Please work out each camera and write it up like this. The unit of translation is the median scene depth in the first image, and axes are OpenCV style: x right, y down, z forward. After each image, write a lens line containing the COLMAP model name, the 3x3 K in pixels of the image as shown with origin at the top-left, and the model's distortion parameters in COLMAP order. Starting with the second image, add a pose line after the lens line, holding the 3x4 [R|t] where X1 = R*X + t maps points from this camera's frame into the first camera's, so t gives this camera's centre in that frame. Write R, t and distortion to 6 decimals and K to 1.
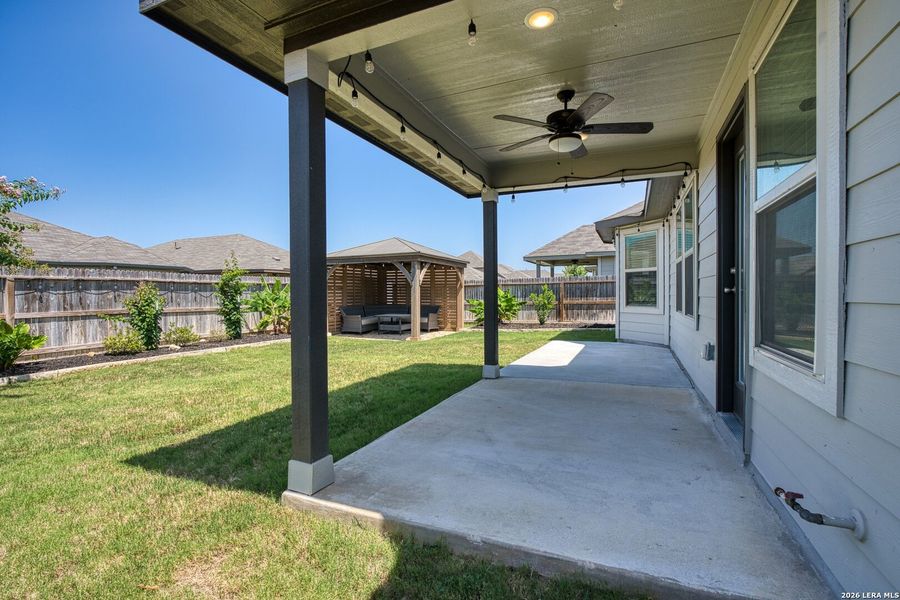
lens RADIAL K [[409.9, 0, 450.9], [0, 409.9, 298.0], [0, 0, 1]] dist [-0.008991, 0.002841]
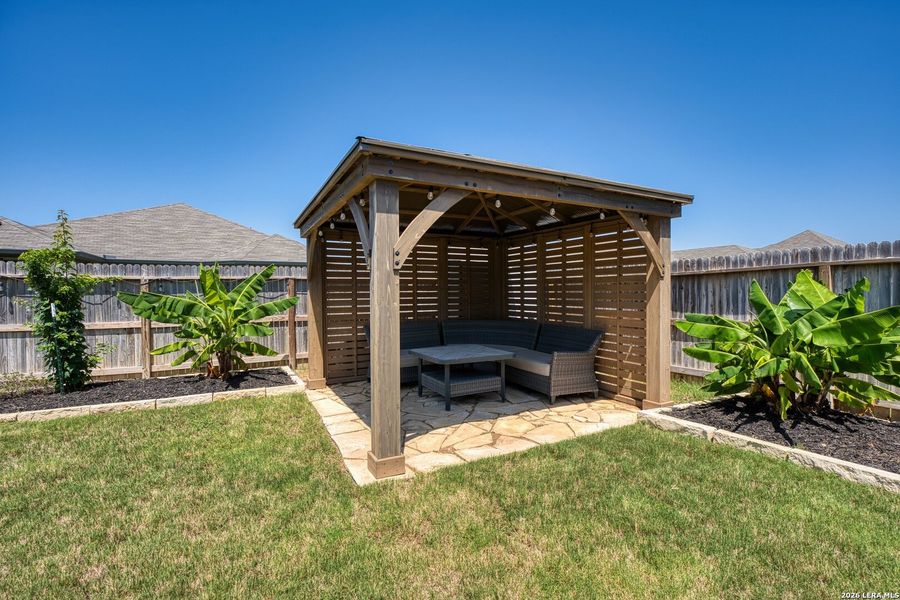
lens RADIAL K [[409.9, 0, 456.3], [0, 409.9, 298.3], [0, 0, 1]] dist [-0.008991, 0.002841]
pose [[0.782875, 0.002433, -0.622174, 0.129941], [-0.003560, 0.999994, -0.000569, -0.011992], [0.622169, 0.002660, 0.782878, 0.830806]]
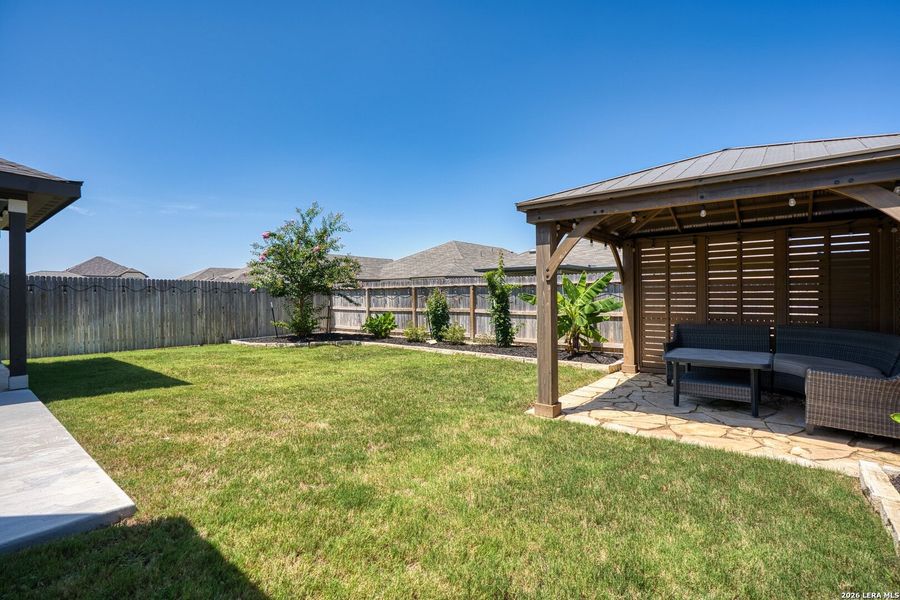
lens RADIAL K [[409.9, 0, 452.6], [0, 409.9, 296.9], [0, 0, 1]] dist [-0.008991, 0.002841]
pose [[-0.245197, 0.007635, -0.969443, 0.351630], [-0.007342, 0.999926, 0.009732, -0.018026], [0.969446, 0.009504, -0.245122, 1.028098]]
